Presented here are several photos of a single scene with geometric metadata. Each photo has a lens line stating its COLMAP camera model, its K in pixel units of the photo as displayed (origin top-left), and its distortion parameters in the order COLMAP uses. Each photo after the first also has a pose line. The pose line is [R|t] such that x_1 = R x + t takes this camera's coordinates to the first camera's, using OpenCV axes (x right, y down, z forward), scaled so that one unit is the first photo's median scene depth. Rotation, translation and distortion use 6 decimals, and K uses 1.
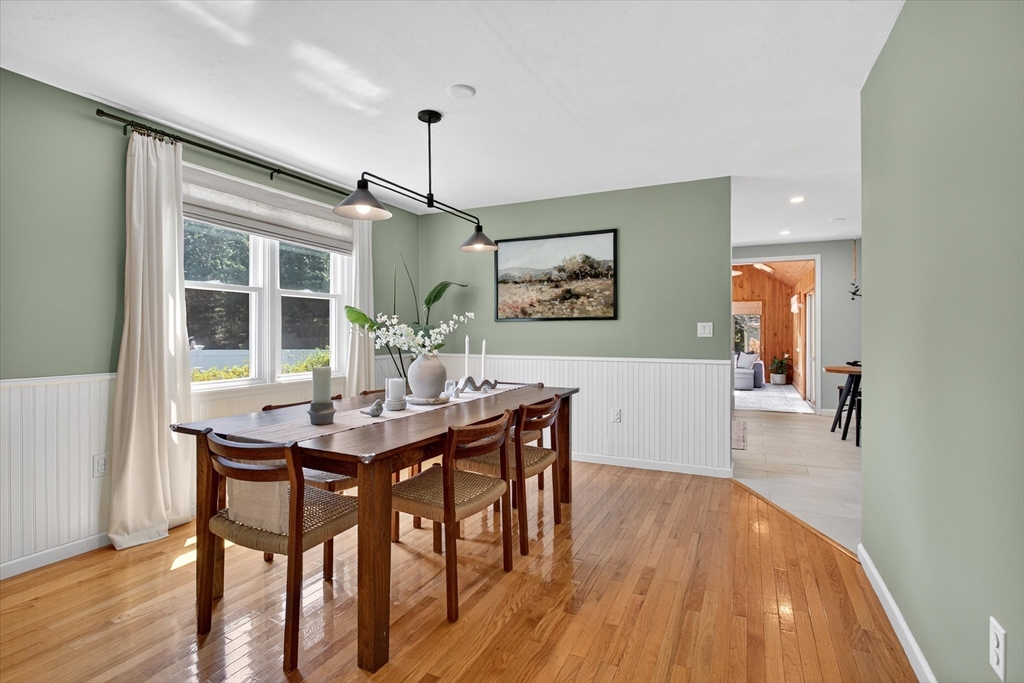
lens RADIAL K [[498.6, 0, 517.8], [0, 498.6, 330.6], [0, 0, 1]] dist [-0.013818, 0.003762]
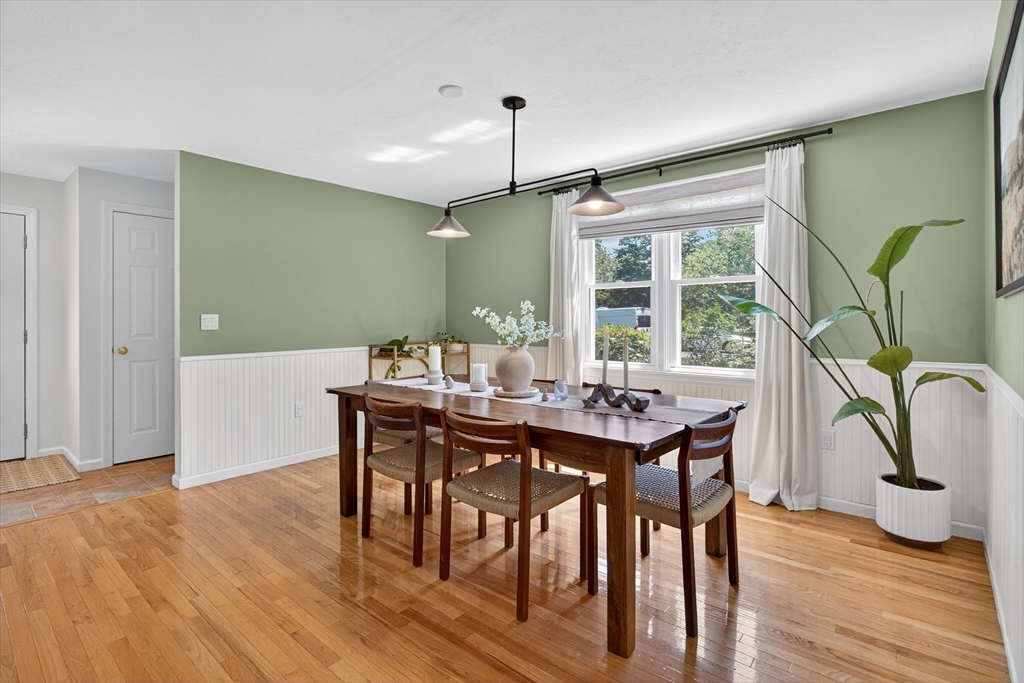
lens RADIAL K [[498.6, 0, 517.1], [0, 498.6, 316.6], [0, 0, 1]] dist [-0.013818, 0.003762]
pose [[-0.266697, -0.002479, -0.963777, 0.535227], [0.004653, 0.999982, -0.003860, -0.003900], [0.963769, -0.005514, -0.266681, 0.881439]]
